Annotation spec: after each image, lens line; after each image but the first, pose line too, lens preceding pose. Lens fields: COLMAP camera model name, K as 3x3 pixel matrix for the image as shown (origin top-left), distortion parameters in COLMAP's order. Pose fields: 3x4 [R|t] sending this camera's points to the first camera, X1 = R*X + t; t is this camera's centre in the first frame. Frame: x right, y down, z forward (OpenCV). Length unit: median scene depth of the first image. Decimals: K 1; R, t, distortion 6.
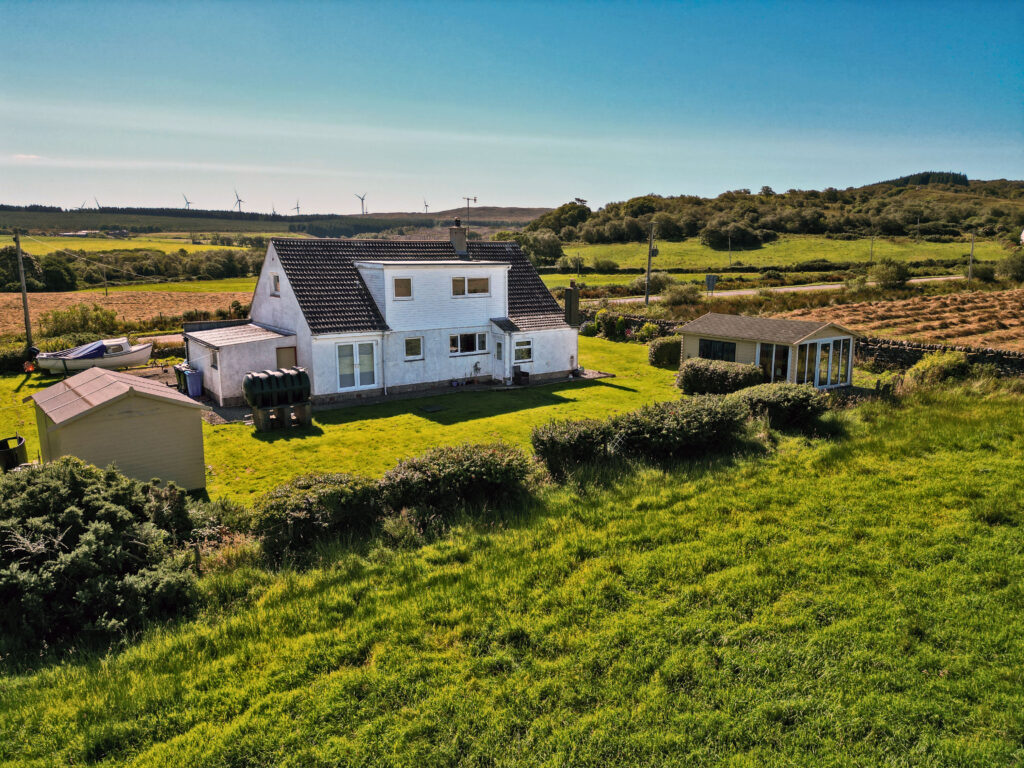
lens RADIAL K [[711.4, 0, 512.0], [0, 711.4, 384.0], [0, 0, 1]] dist [0.084181, -0.095937]
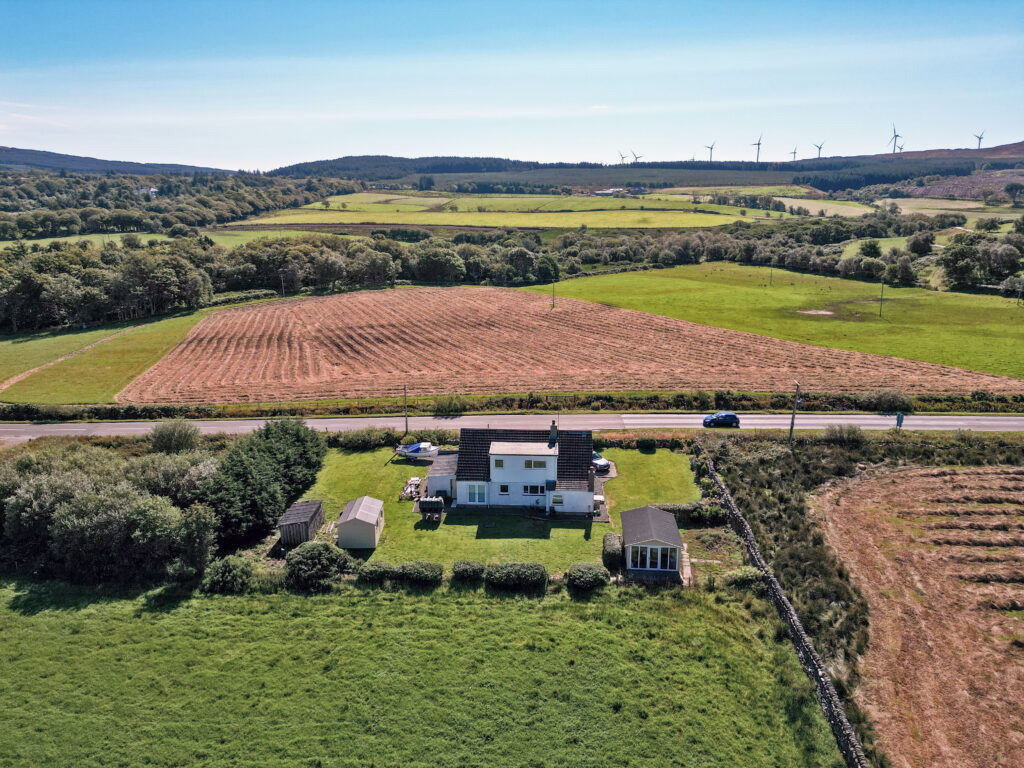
lens RADIAL K [[711.4, 0, 512.0], [0, 711.4, 384.0], [0, 0, 1]] dist [0.084181, -0.095937]
pose [[0.779067, 0.161029, -0.605908, 1.192903], [-0.110393, 0.986586, 0.120258, -0.657983], [0.617146, -0.026801, 0.786392, -0.713814]]
